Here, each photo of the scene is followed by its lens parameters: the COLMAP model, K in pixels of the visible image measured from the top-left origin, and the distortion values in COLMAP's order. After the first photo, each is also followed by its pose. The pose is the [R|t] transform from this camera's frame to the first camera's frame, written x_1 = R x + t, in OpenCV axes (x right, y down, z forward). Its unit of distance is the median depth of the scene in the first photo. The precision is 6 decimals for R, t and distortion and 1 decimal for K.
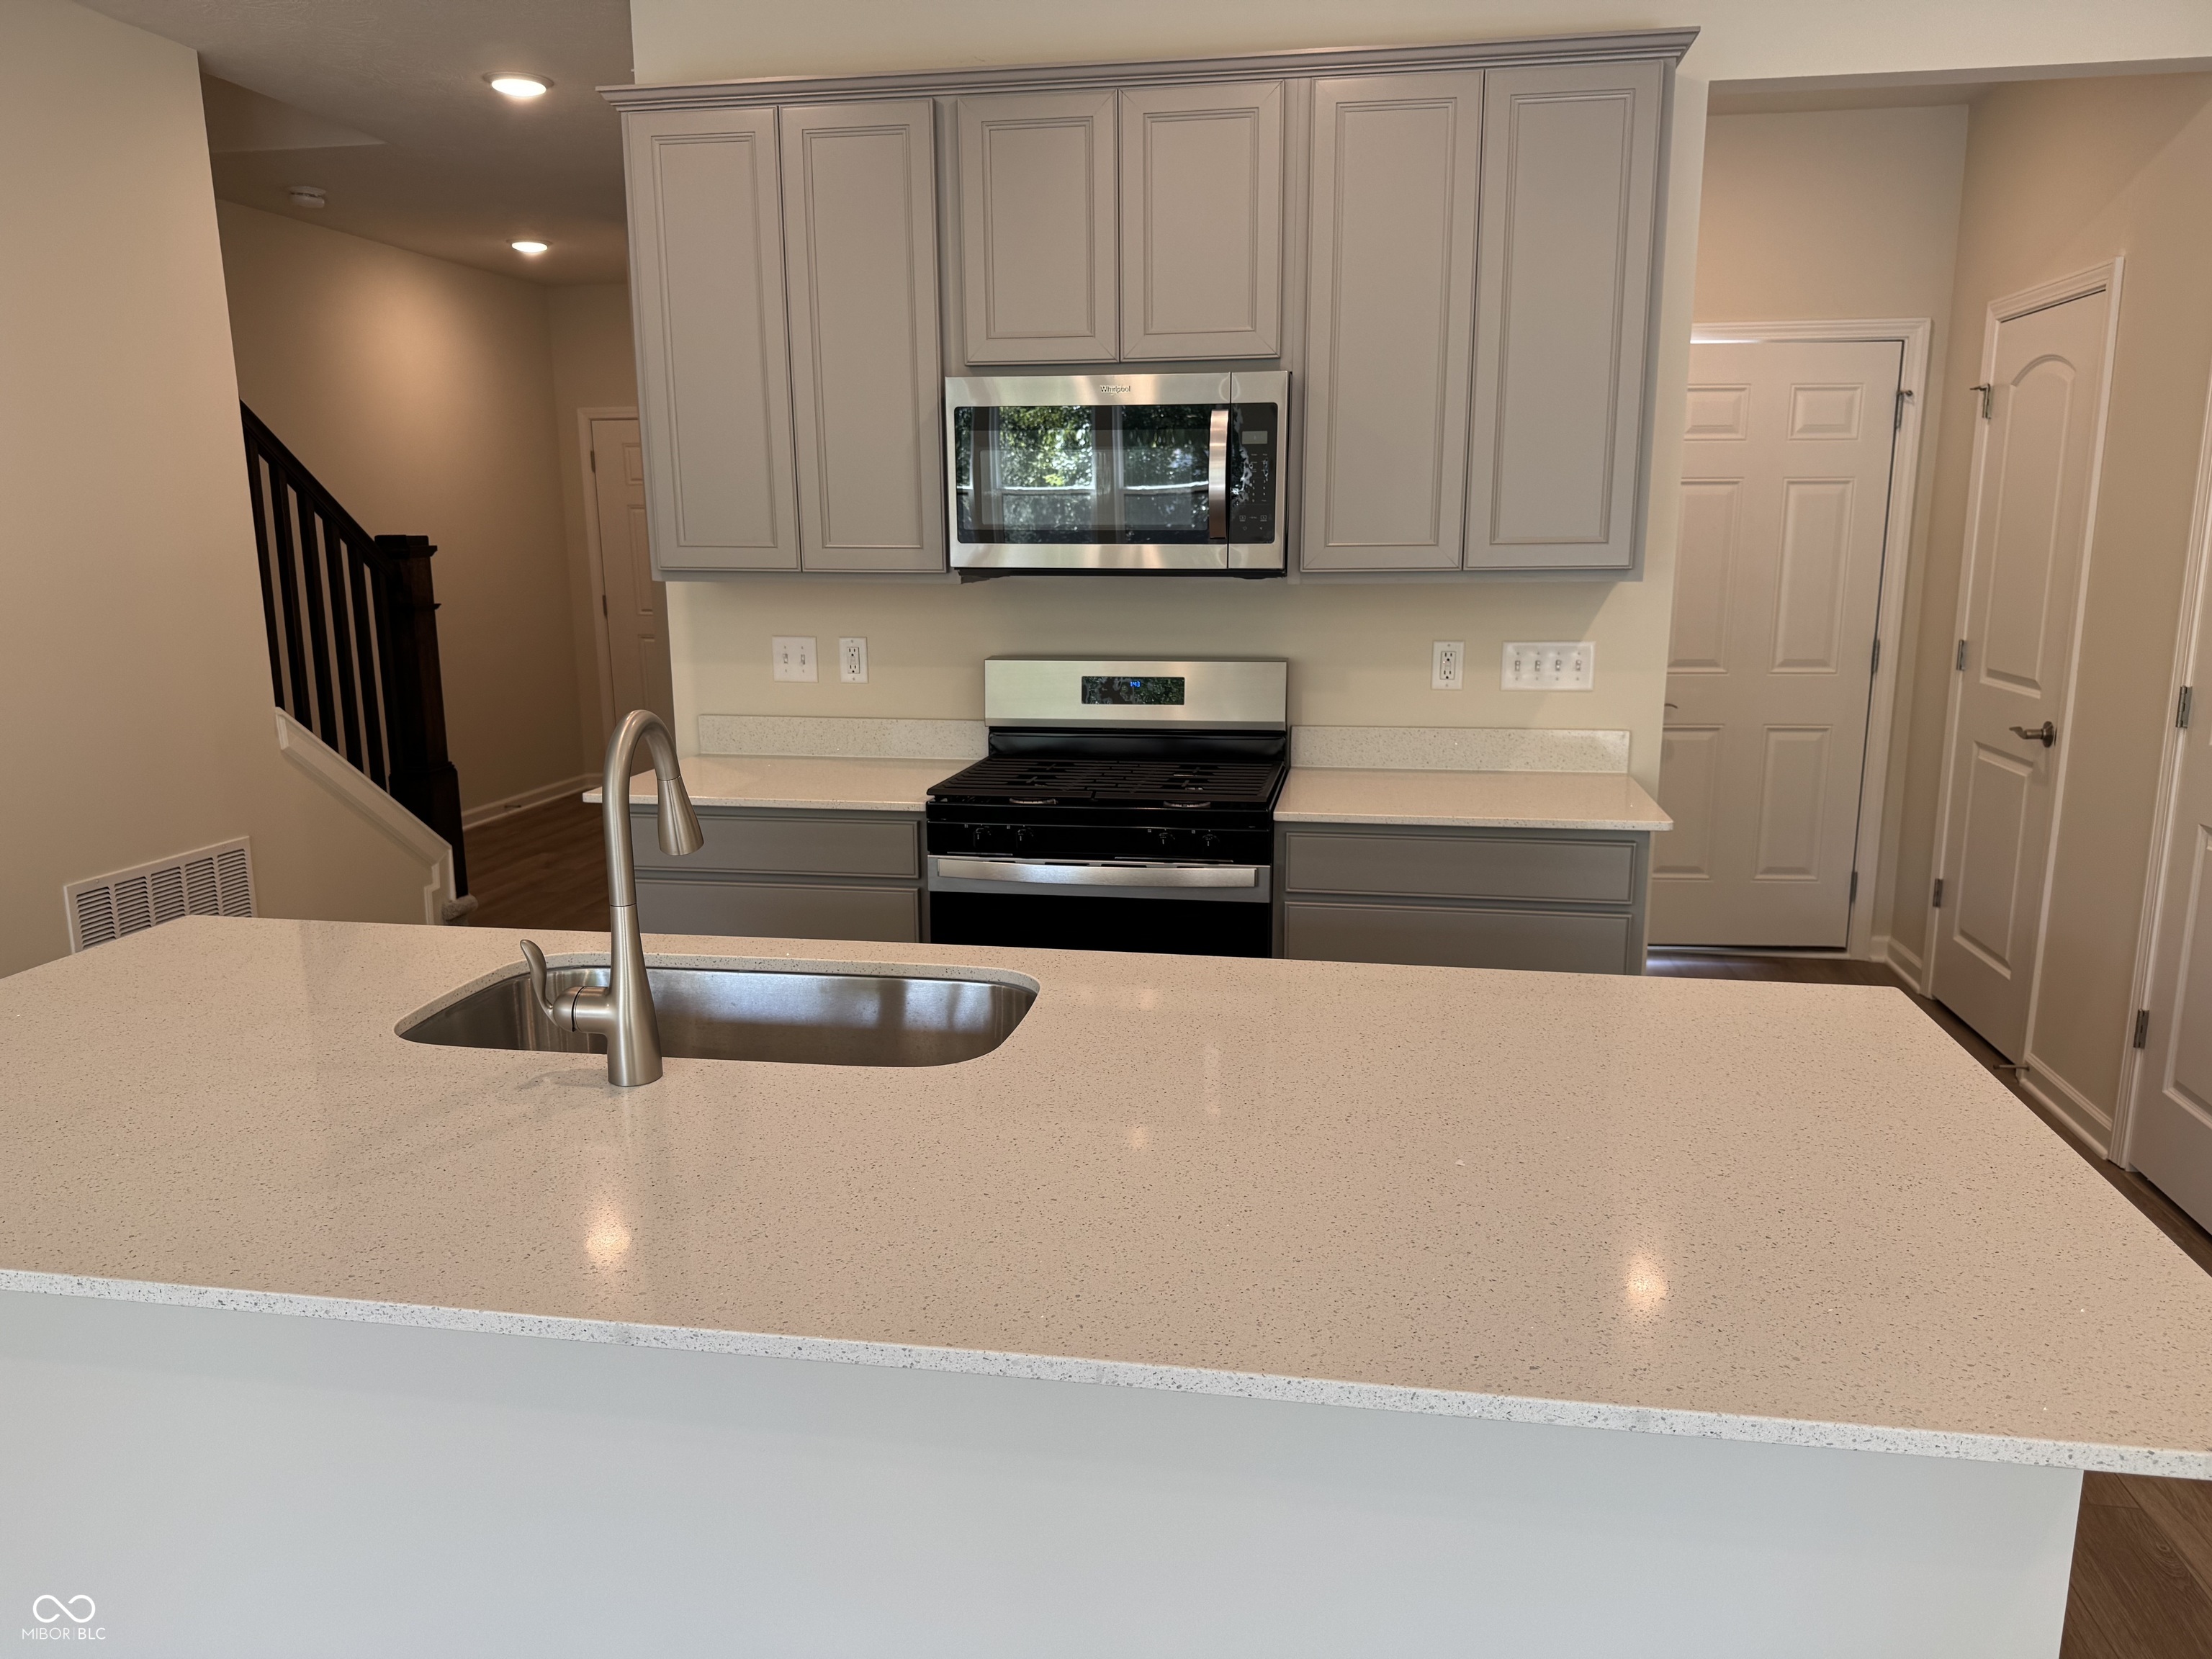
lens RADIAL K [[1528.5, 0, 1094.0], [0, 1528.5, 850.3], [0, 0, 1]] dist [0.103062, -0.178604]
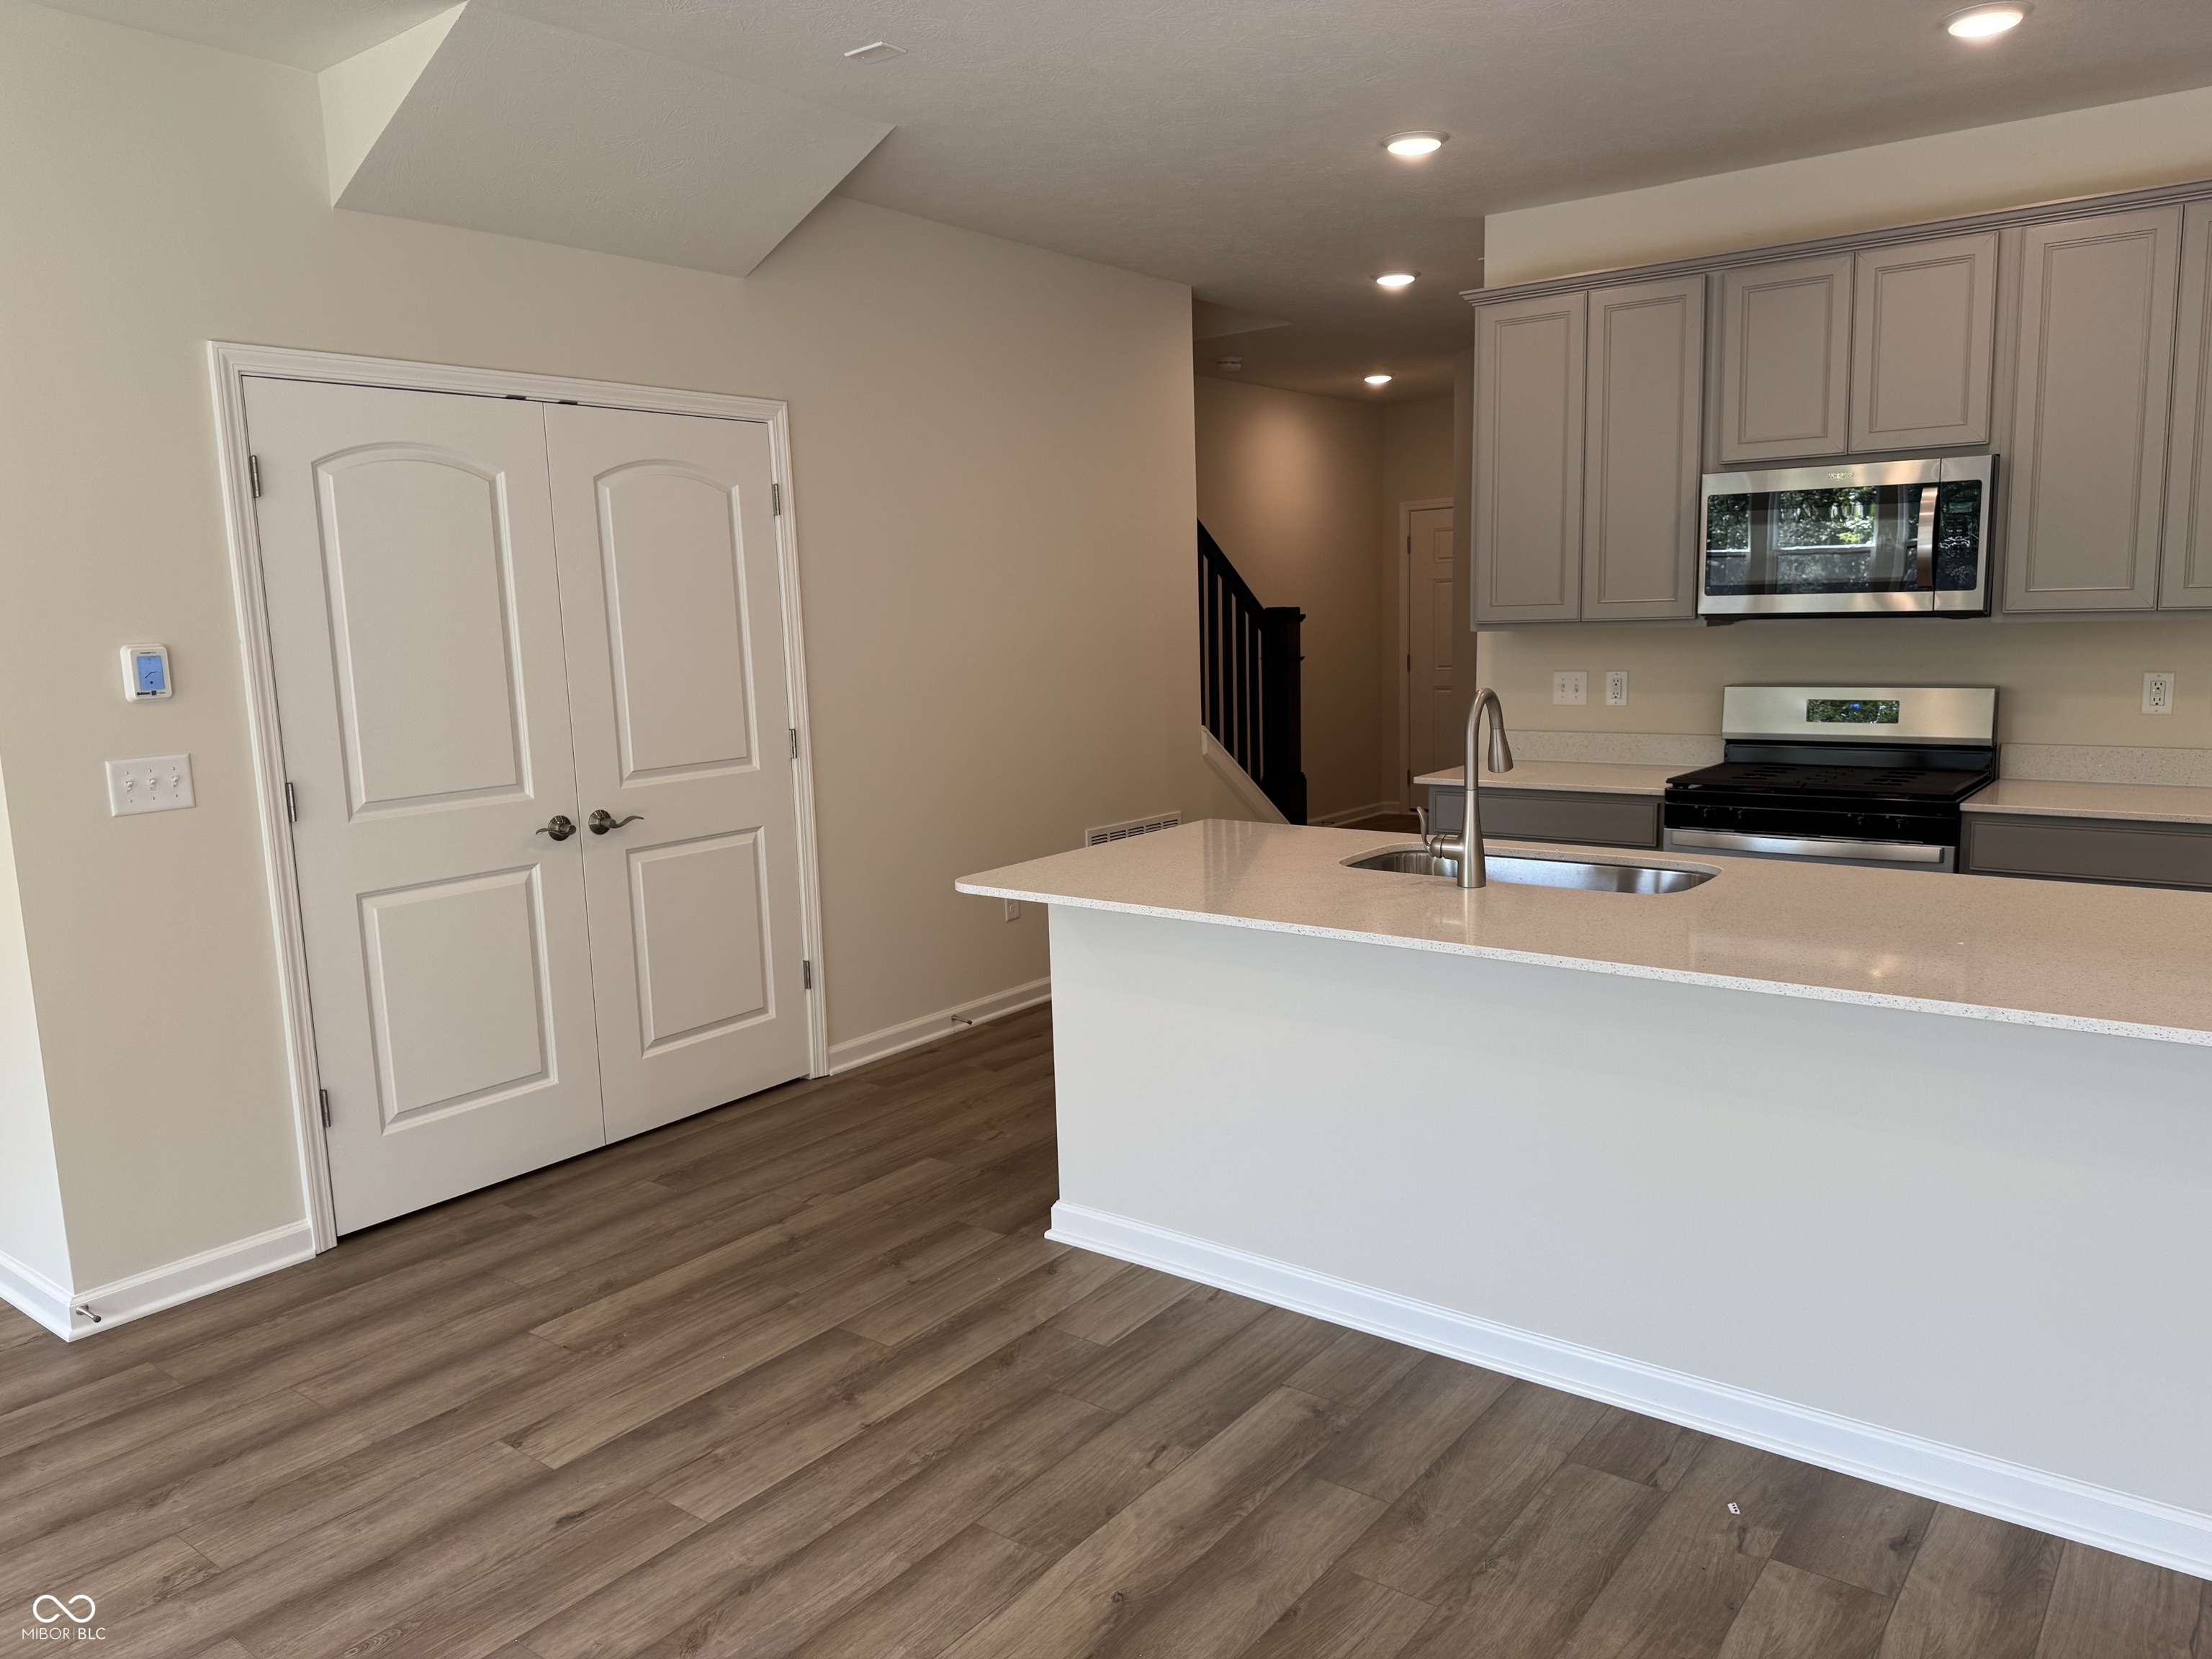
lens RADIAL K [[1542.7, 0, 1106.0], [0, 1542.7, 829.5], [0, 0, 1]] dist [0.067150, -0.092272]
pose [[0.888027, 0.047143, -0.457367, 0.072622], [-0.073540, 0.996487, -0.040072, 0.087212], [0.453871, 0.069220, 0.888375, -0.390636]]
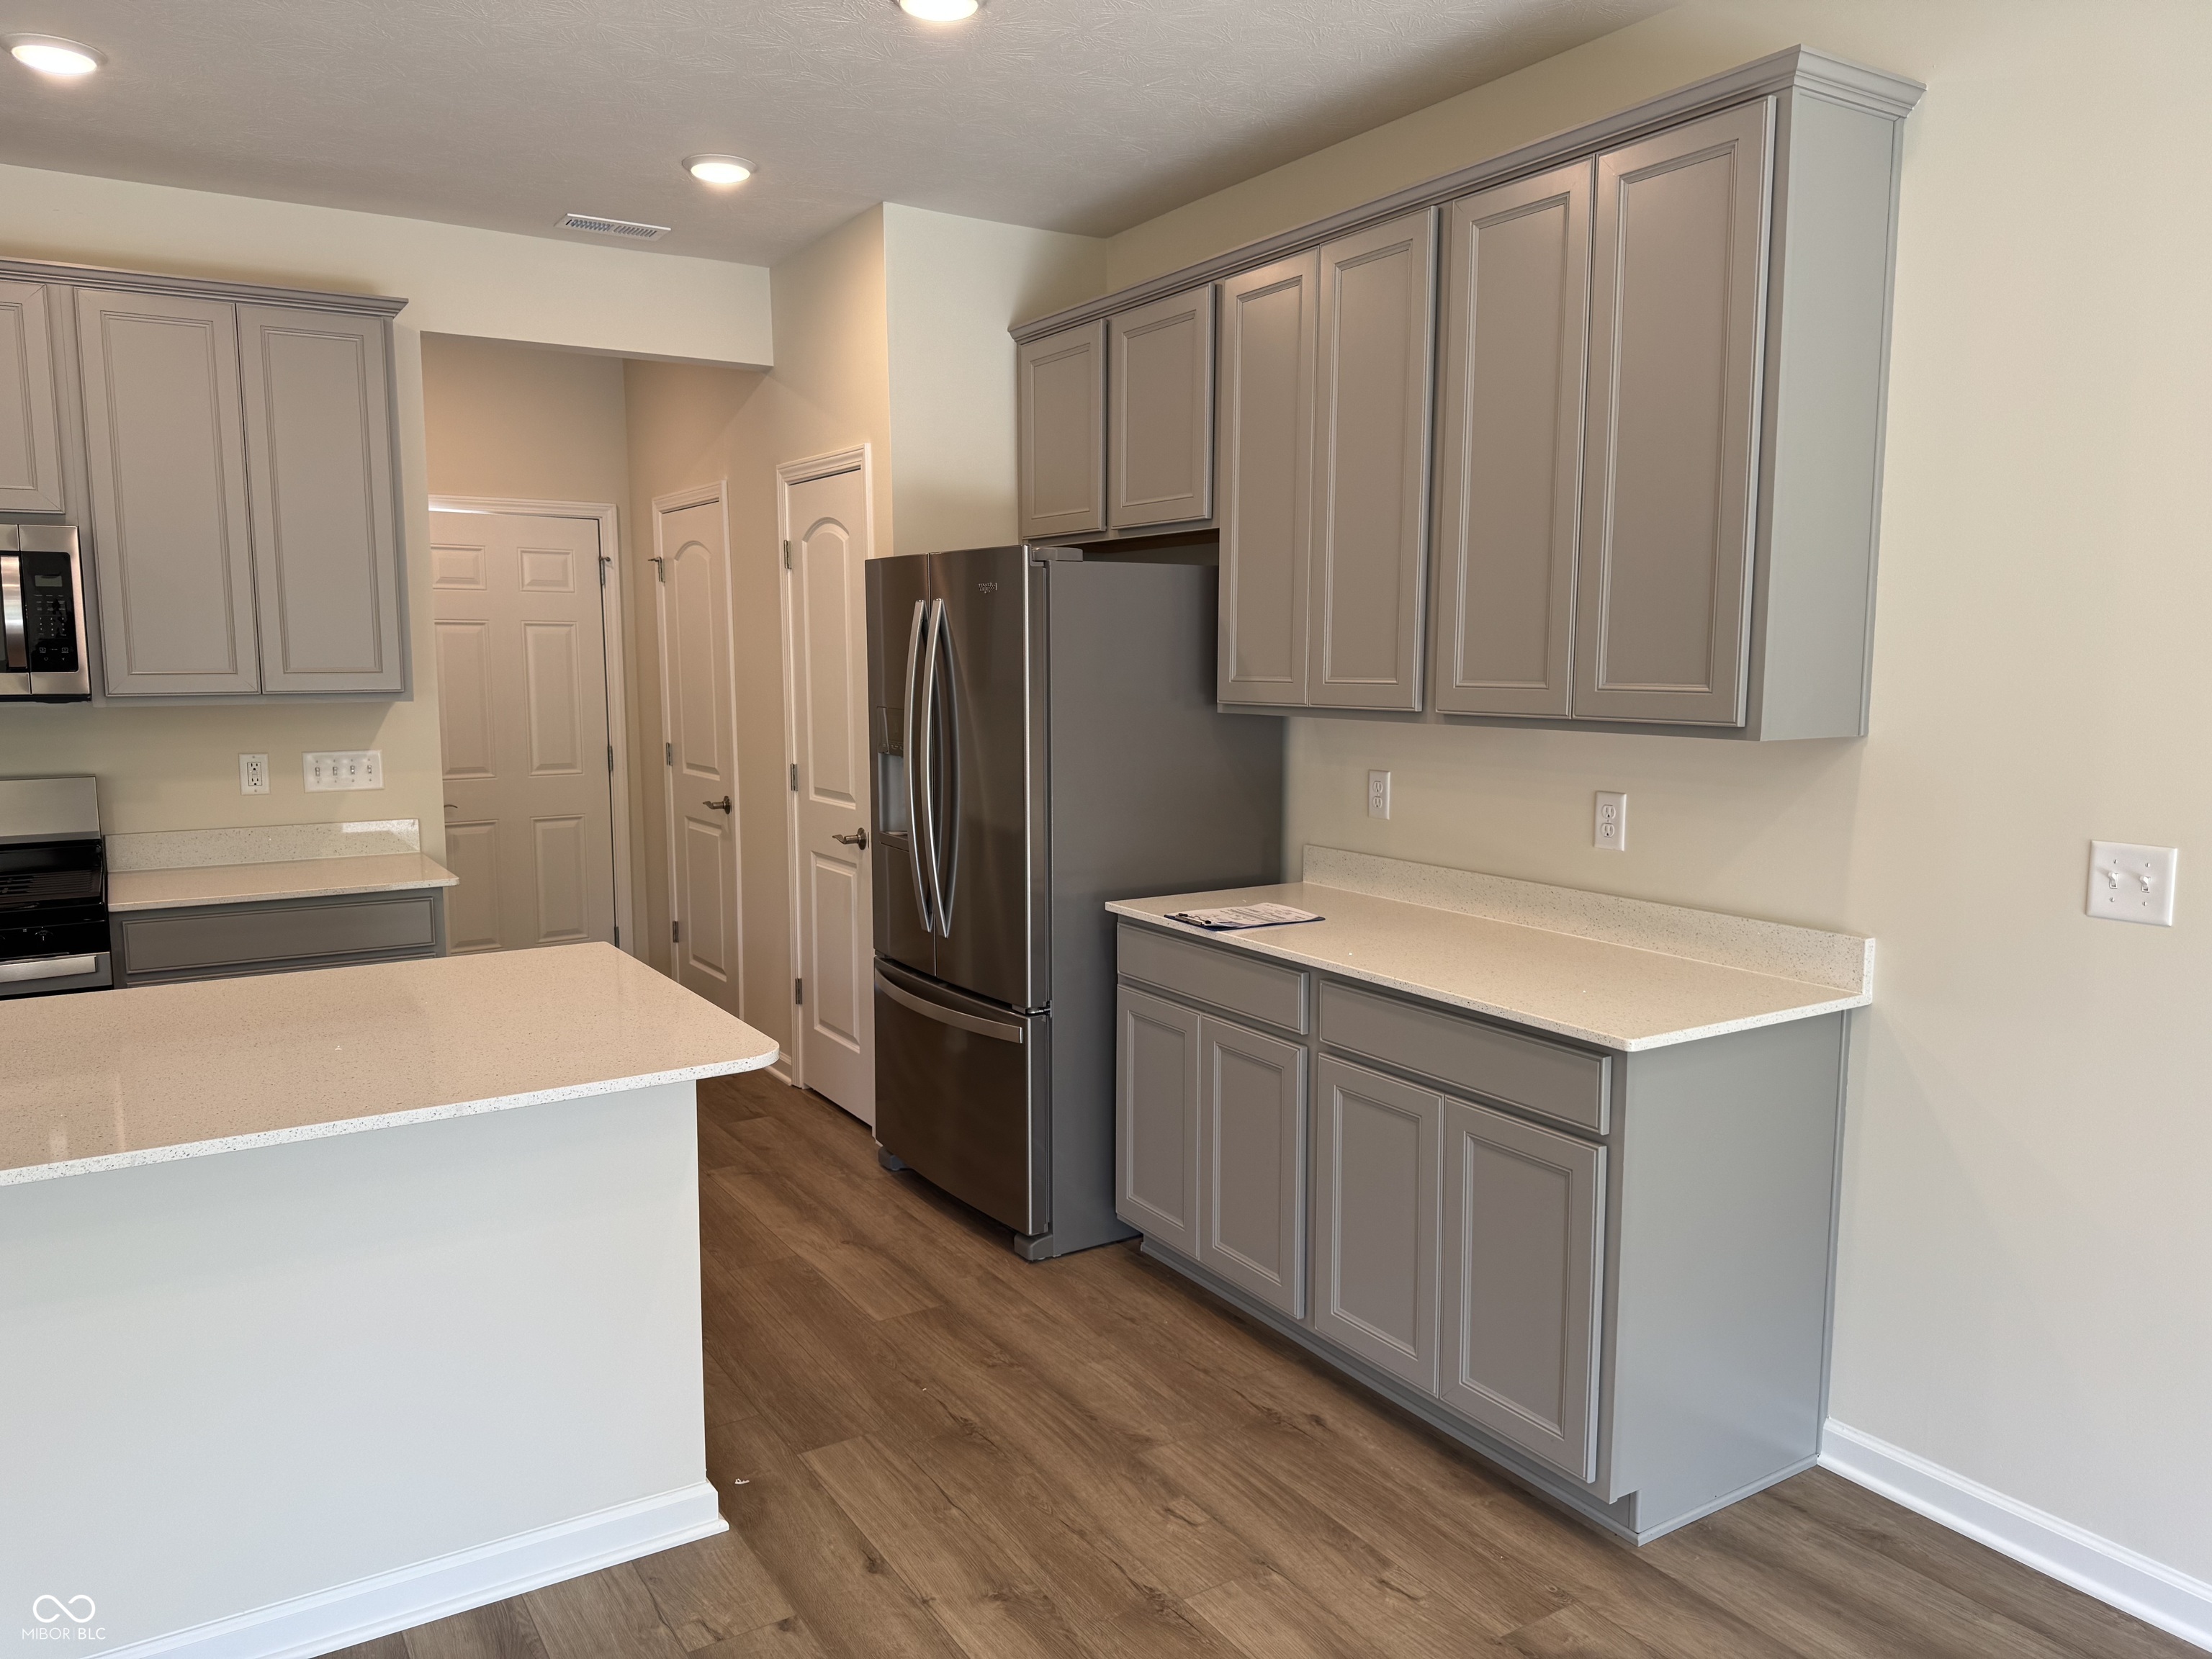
lens RADIAL K [[1551.9, 0, 1106.0], [0, 1551.9, 829.5], [0, 0, 1]] dist [0.084096, -0.130054]
pose [[0.732793, -0.073489, 0.676472, -0.110924], [0.136793, 0.989765, -0.040658, 0.061129], [-0.666560, 0.122331, 0.735345, -0.319454]]
